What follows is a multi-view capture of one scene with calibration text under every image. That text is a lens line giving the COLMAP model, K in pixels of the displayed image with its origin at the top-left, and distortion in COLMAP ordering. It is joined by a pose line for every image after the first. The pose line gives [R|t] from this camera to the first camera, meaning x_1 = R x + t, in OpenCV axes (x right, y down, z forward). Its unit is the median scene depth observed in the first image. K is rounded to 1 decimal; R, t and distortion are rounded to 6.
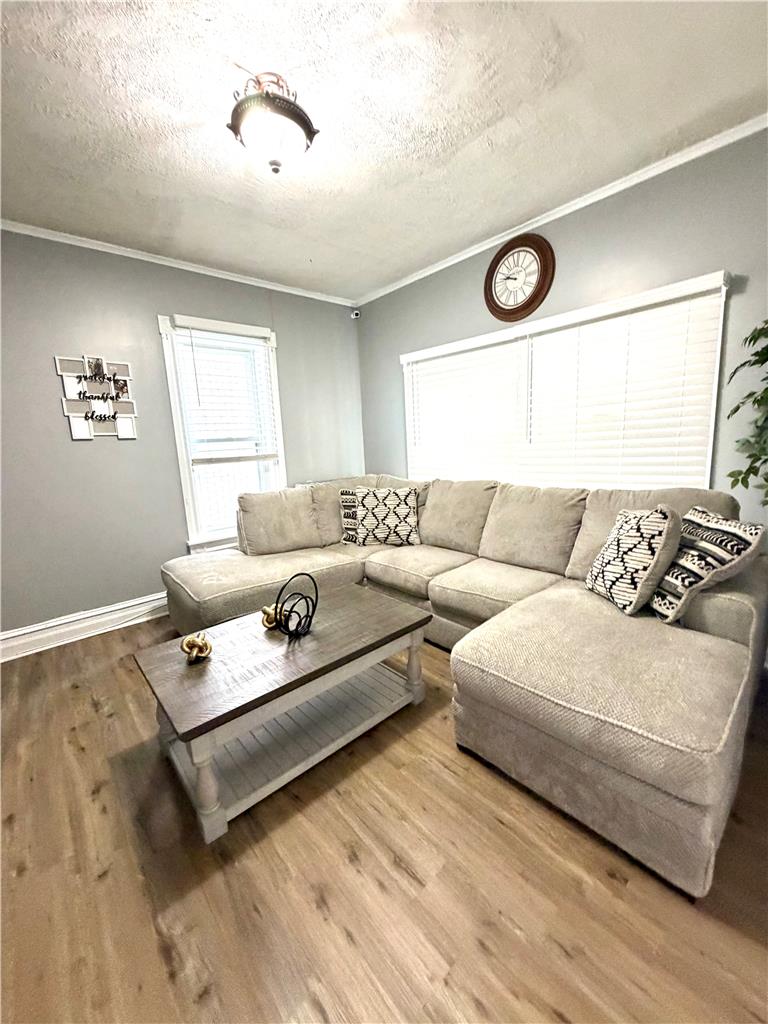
lens RADIAL K [[406.1, 0, 381.5], [0, 406.1, 513.1], [0, 0, 1]] dist [-0.001557, 0.000386]
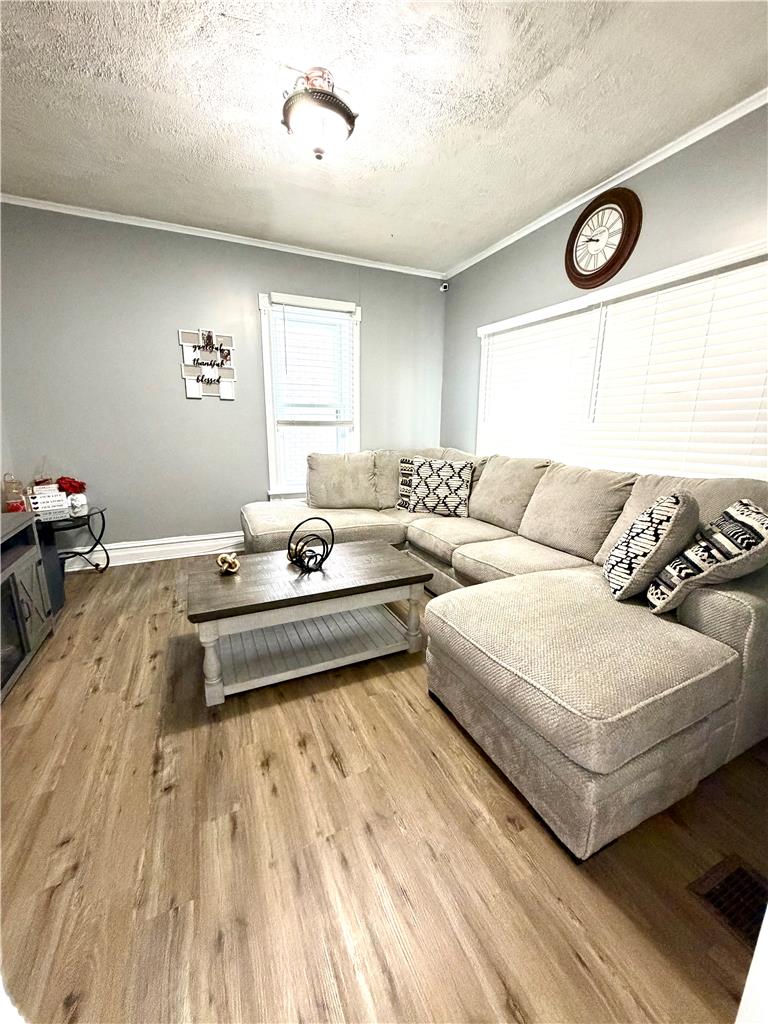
lens RADIAL K [[406.1, 0, 382.6], [0, 406.1, 513.0], [0, 0, 1]] dist [-0.001557, 0.000386]
pose [[0.954077, 0.118604, -0.275082, 0.268509], [-0.105182, 0.992449, 0.063098, 0.038740], [0.280489, -0.031267, 0.959348, -0.051699]]
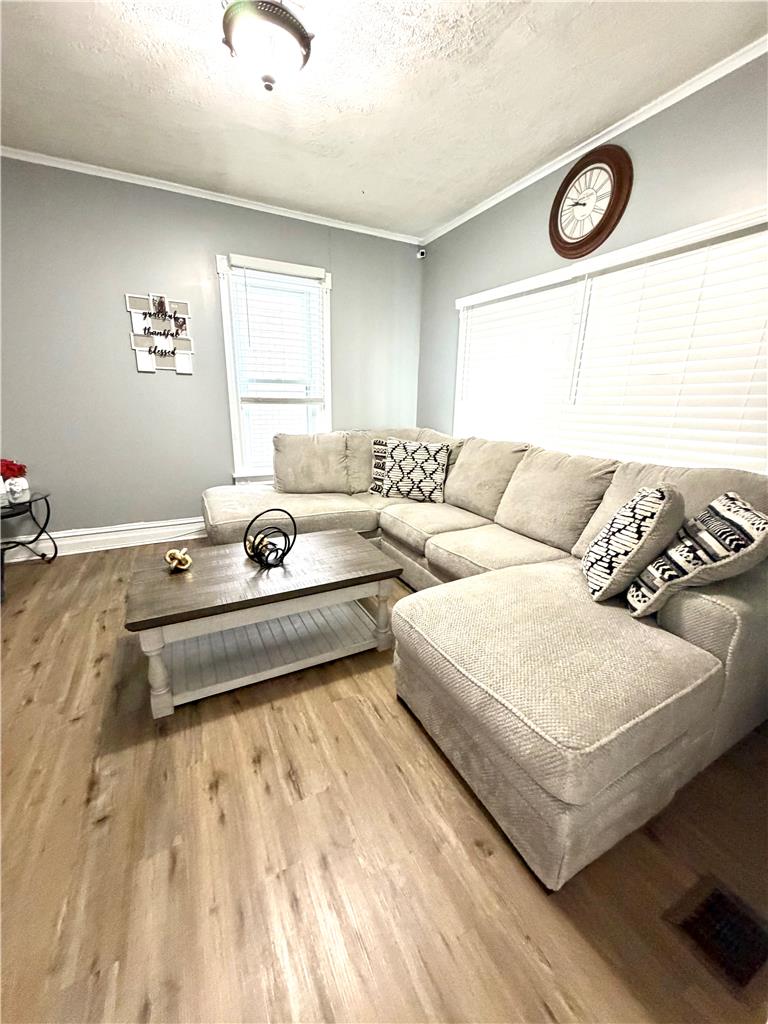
lens RADIAL K [[406.1, 0, 382.6], [0, 406.1, 512.6], [0, 0, 1]] dist [-0.001557, 0.000386]
pose [[0.966157, 0.131832, -0.221725, 0.274740], [-0.108279, 0.987415, 0.115271, 0.005972], [0.234131, -0.087361, 0.968272, 0.037761]]
